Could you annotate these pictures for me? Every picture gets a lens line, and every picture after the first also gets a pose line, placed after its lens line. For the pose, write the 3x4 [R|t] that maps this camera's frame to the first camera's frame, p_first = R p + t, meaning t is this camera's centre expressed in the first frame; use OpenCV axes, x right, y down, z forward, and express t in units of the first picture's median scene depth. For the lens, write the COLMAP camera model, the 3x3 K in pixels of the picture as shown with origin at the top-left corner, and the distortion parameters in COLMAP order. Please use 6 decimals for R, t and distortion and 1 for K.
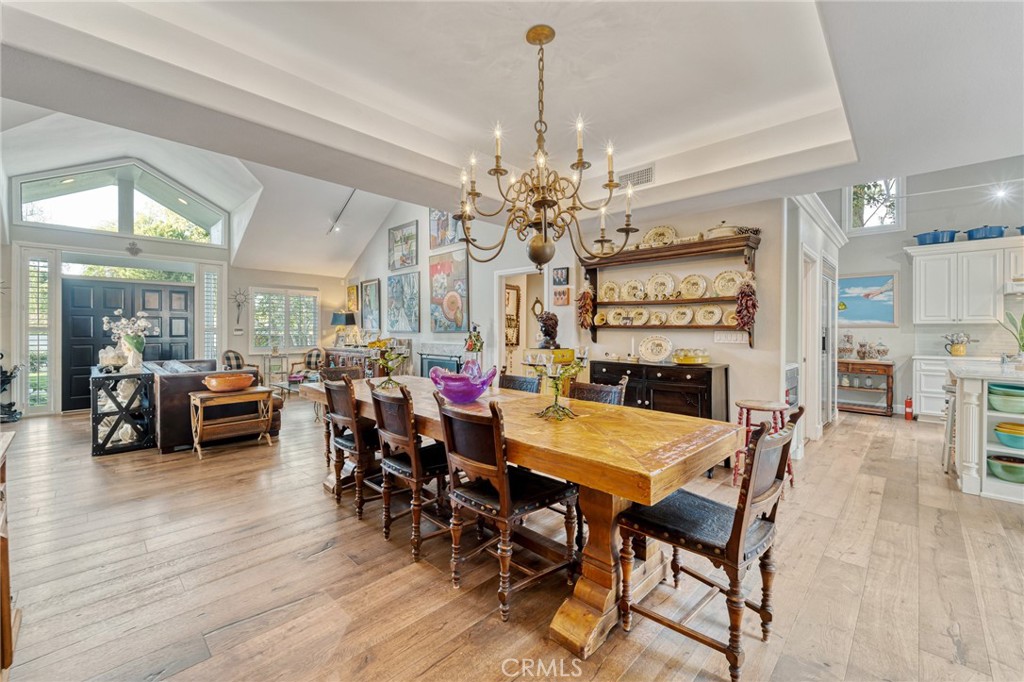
lens RADIAL K [[417.3, 0, 512.5], [0, 417.3, 331.9], [0, 0, 1]] dist [-0.001320, -0.000751]
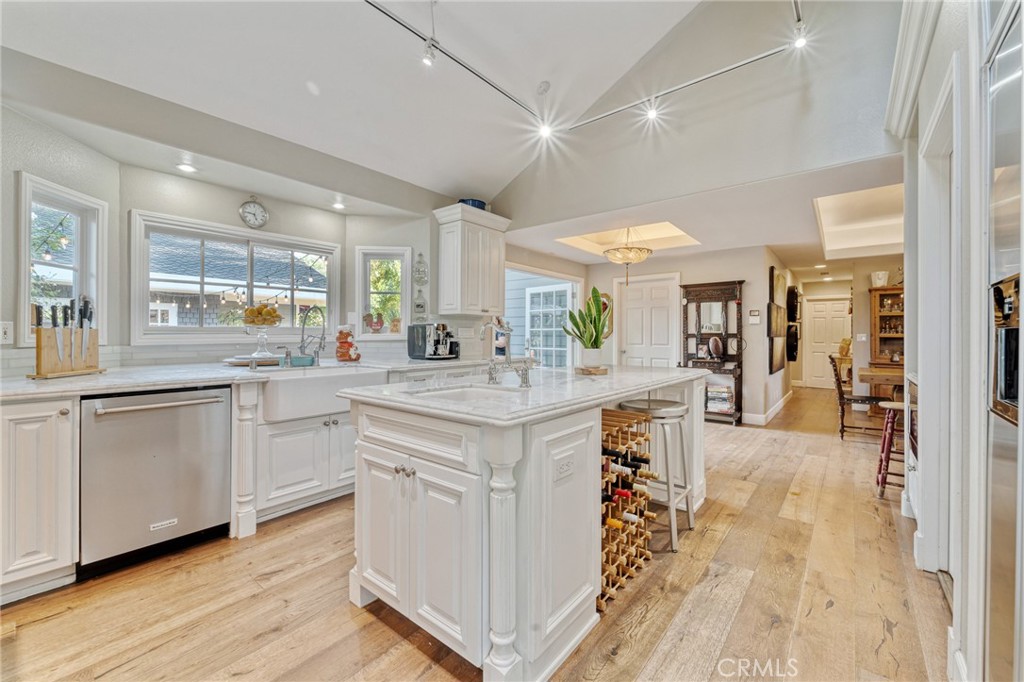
lens RADIAL K [[417.3, 0, 510.9], [0, 417.3, 335.8], [0, 0, 1]] dist [-0.001320, -0.000751]
pose [[-0.996578, -0.008611, -0.082204, 0.845529], [-0.008611, 0.999963, -0.000356, 0.015648], [0.082204, 0.000353, -0.996615, 1.003506]]
